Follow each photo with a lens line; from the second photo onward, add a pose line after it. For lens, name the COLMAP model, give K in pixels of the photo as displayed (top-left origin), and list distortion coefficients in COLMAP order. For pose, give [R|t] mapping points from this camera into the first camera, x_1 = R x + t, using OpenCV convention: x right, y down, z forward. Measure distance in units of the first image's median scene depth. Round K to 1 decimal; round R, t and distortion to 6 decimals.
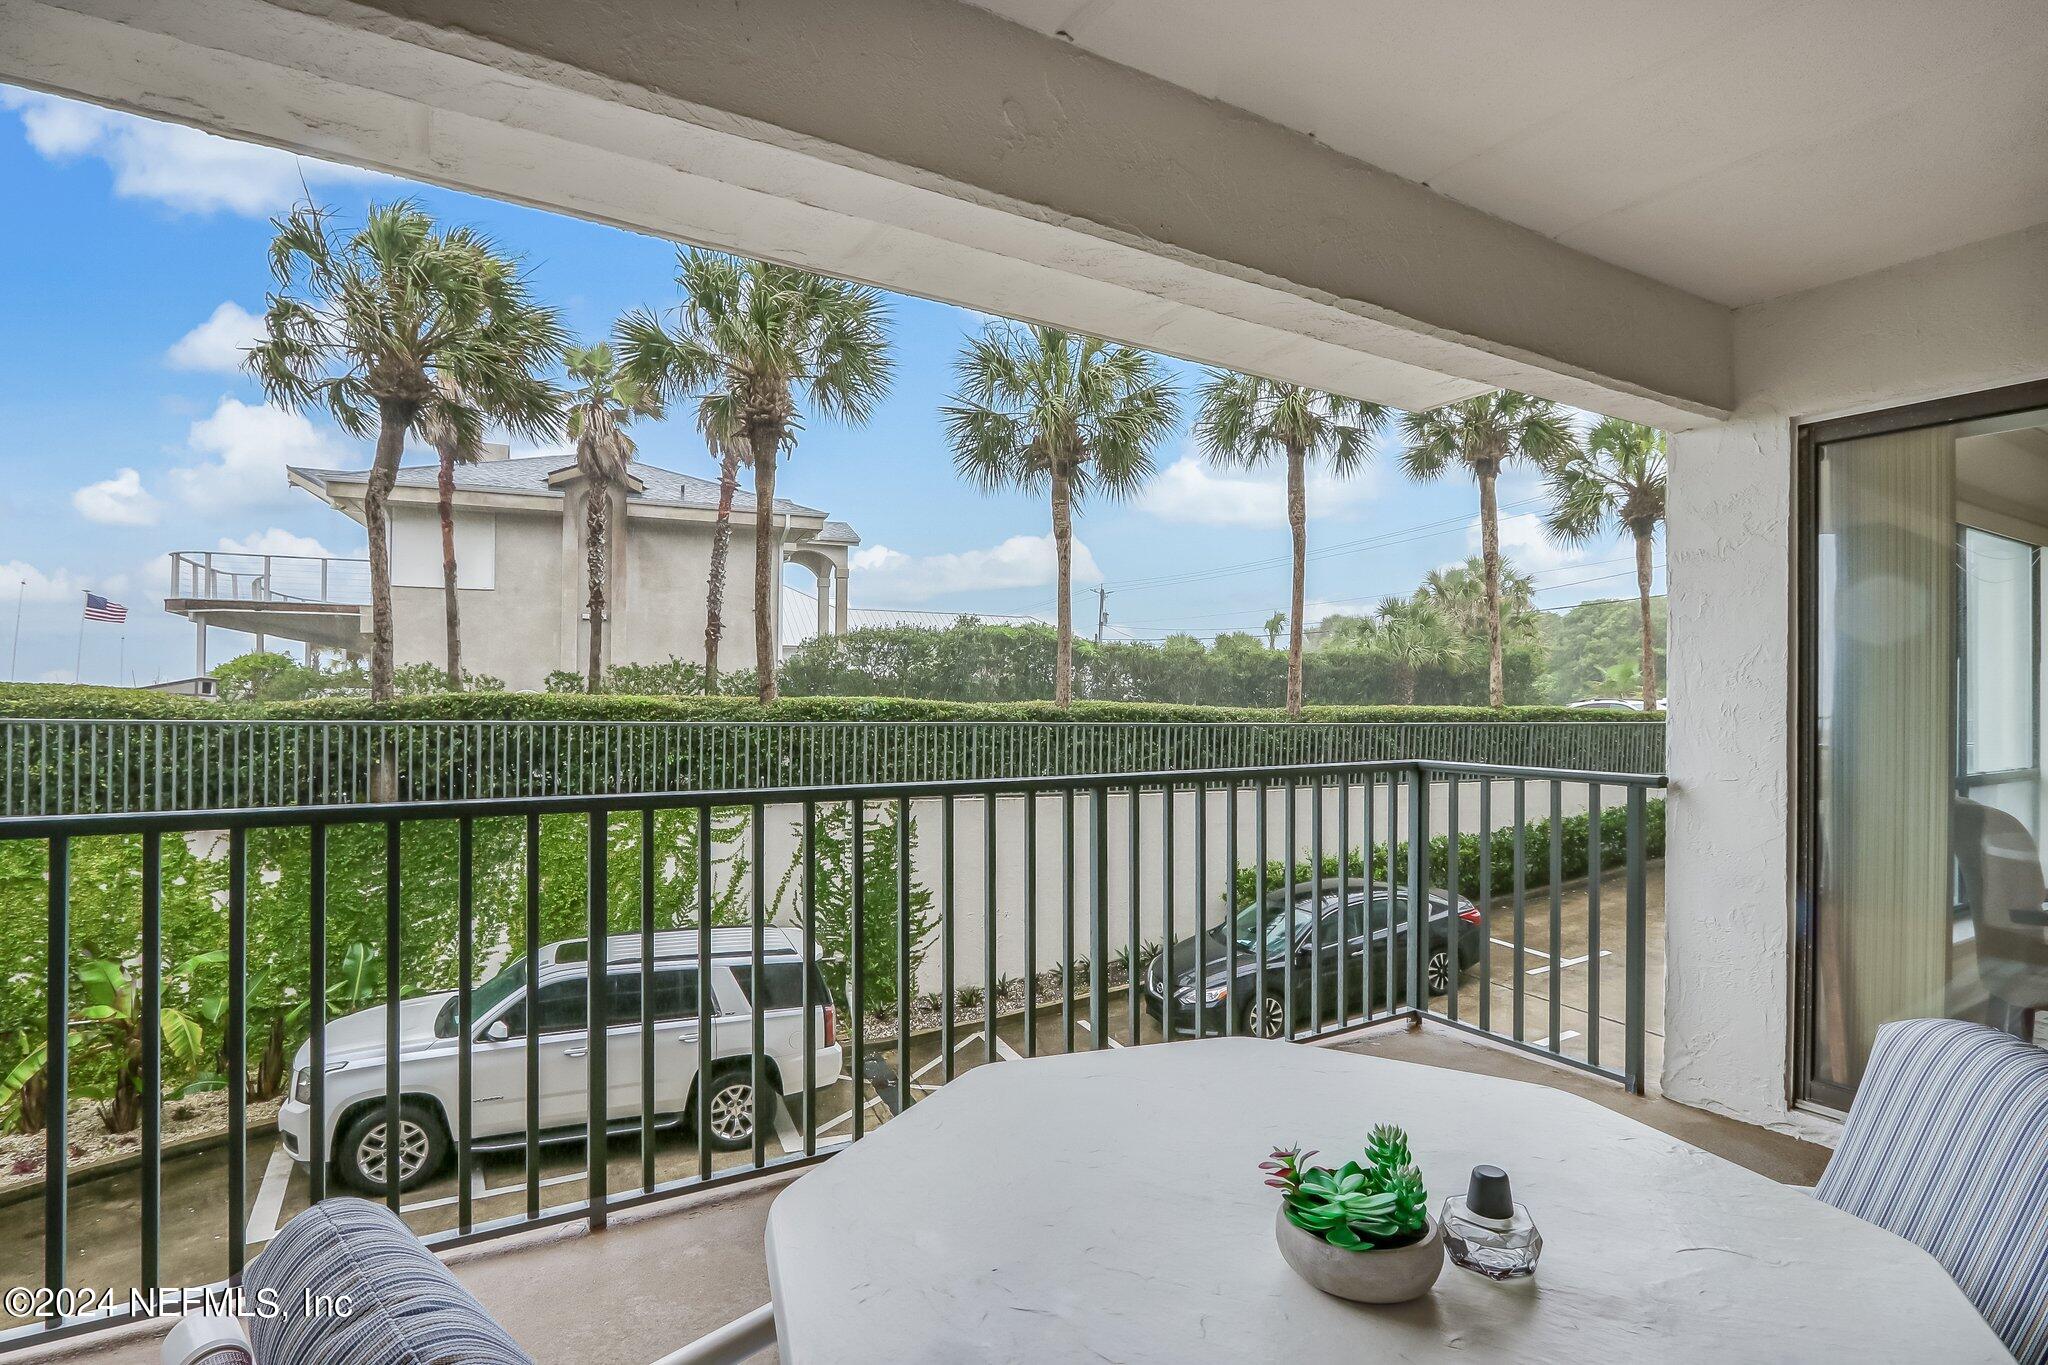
lens RADIAL K [[945.6, 0, 1024.0], [0, 945.6, 682.5], [0, 0, 1]] dist [0.003178, 0.000862]
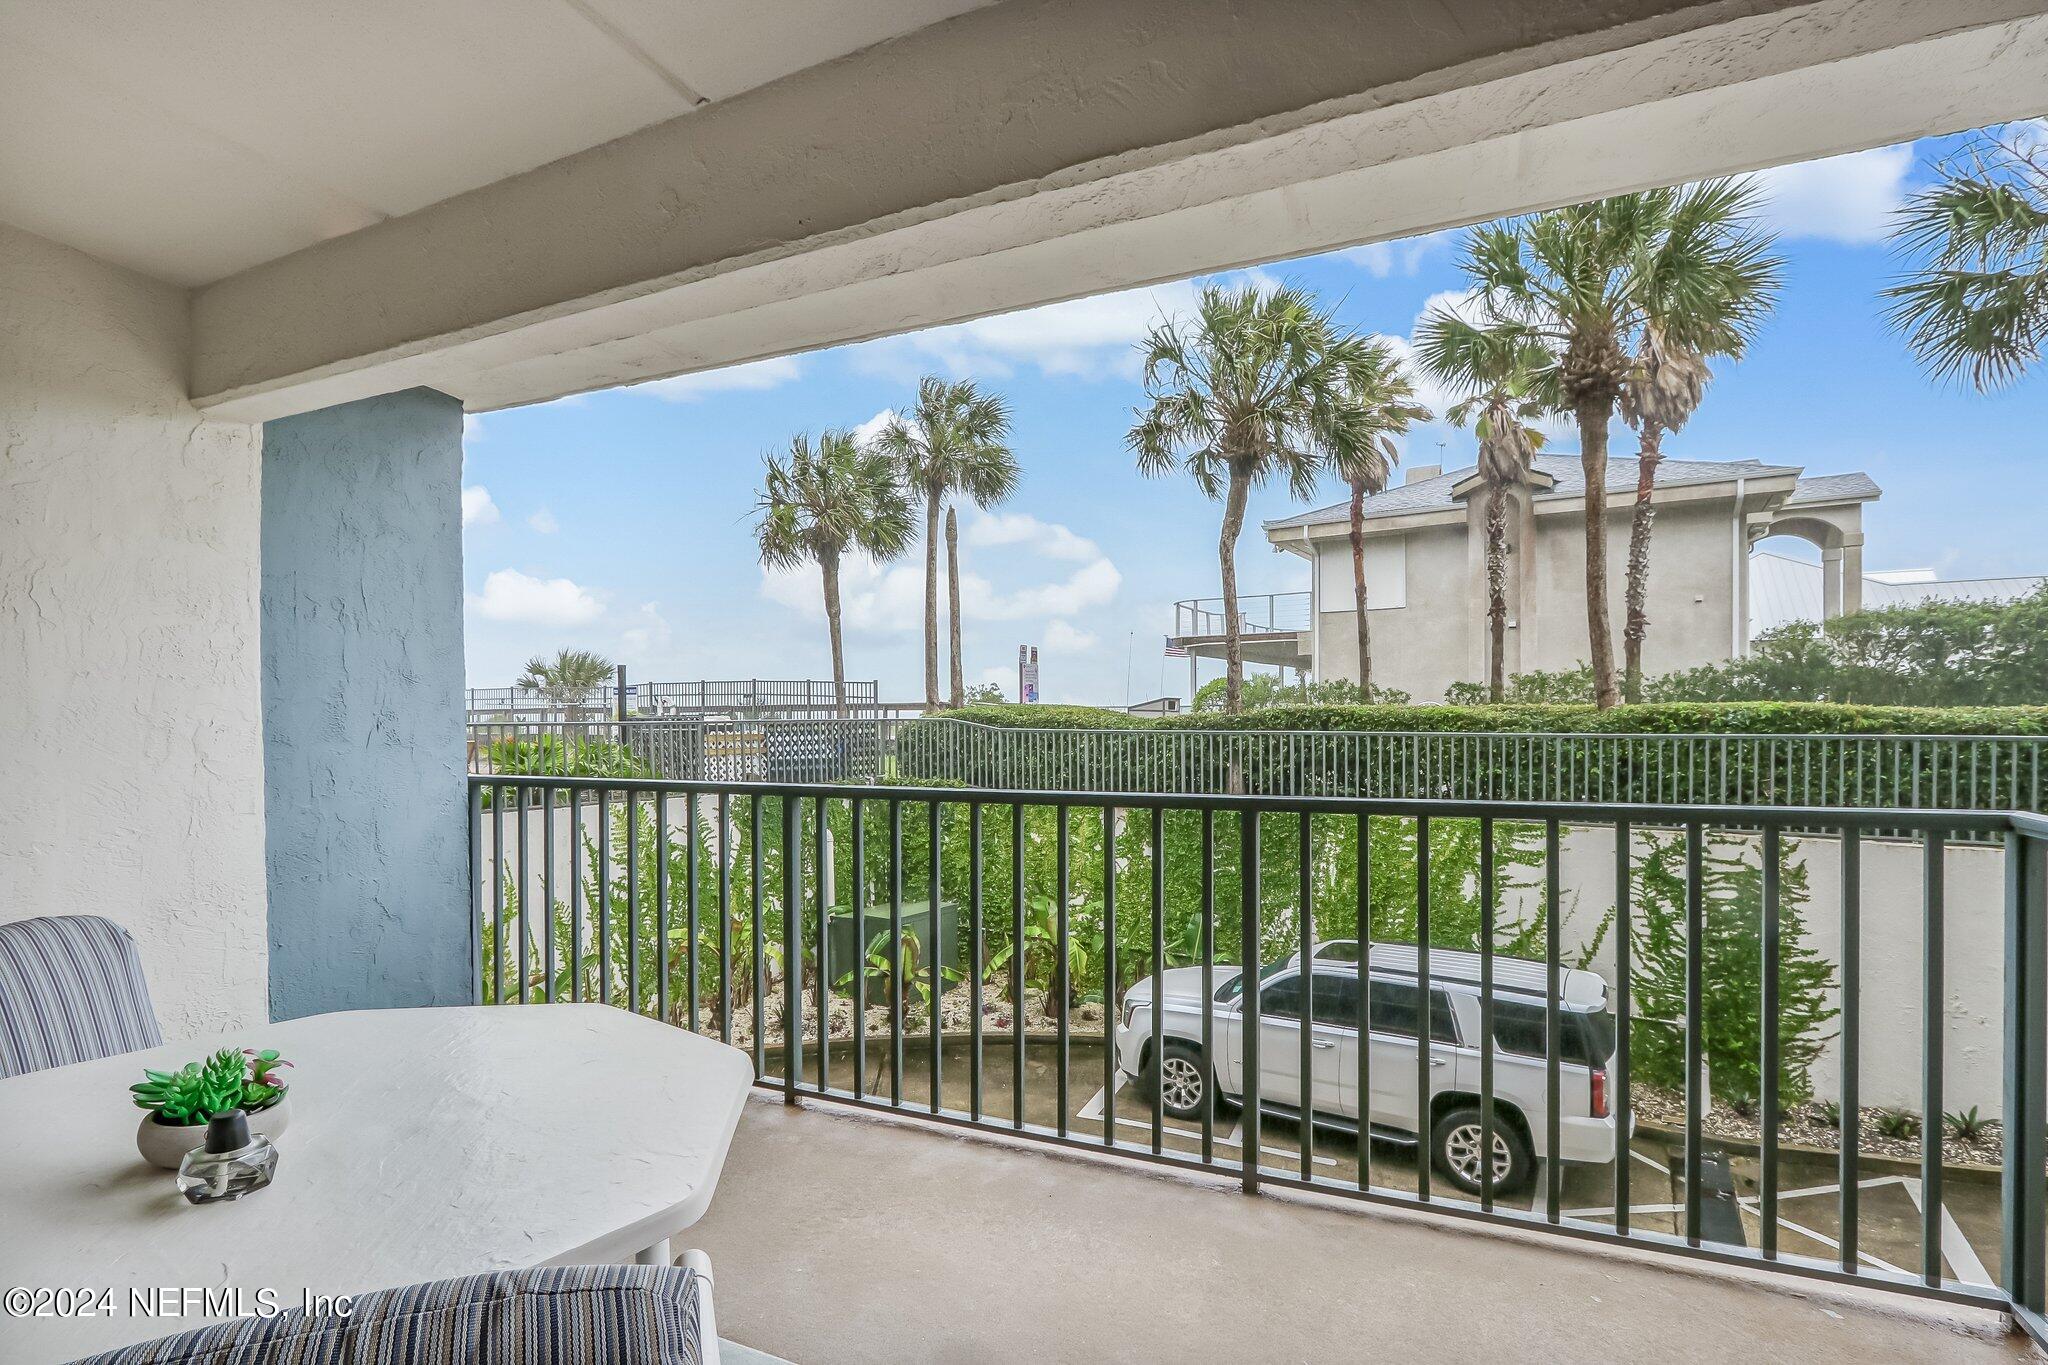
lens RADIAL K [[958.7, 0, 1022.6], [0, 958.7, 699.0], [0, 0, 1]] dist [-0.004246, 0.000418]
pose [[0.619089, -0.023203, -0.784978, 0.104582], [0.027853, 0.999583, -0.007580, 0.002396], [0.784827, -0.017172, 0.619477, 0.049296]]
